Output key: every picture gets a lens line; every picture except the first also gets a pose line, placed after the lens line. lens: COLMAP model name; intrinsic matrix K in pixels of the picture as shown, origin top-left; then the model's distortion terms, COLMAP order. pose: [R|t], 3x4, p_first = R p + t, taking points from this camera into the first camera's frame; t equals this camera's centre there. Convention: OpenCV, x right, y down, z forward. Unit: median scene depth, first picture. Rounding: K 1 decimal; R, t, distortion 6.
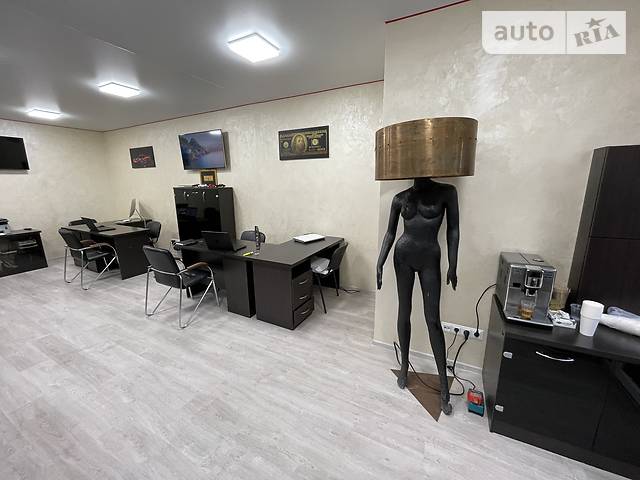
lens RADIAL K [[256.9, 0, 320.4], [0, 256.9, 239.1], [0, 0, 1]] dist [-0.005864, -0.000073]
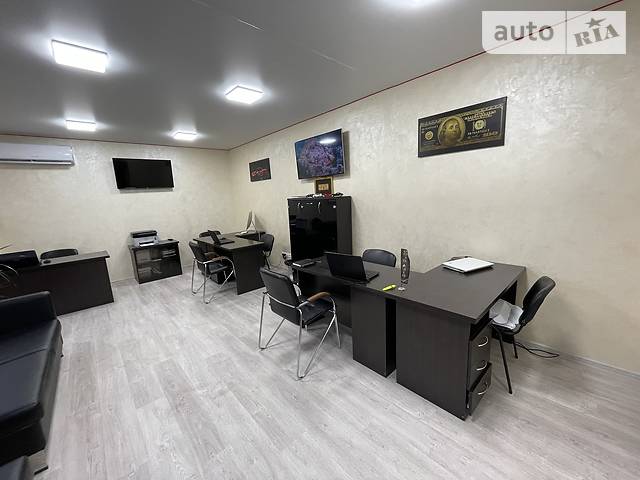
lens RADIAL K [[256.9, 0, 320.4], [0, 256.9, 239.1], [0, 0, 1]] dist [-0.005864, -0.000073]
pose [[0.937473, 0.019937, -0.347488, -0.181452], [-0.032798, 0.998976, -0.031168, -0.039369], [0.346511, 0.040616, 0.937166, 0.231618]]
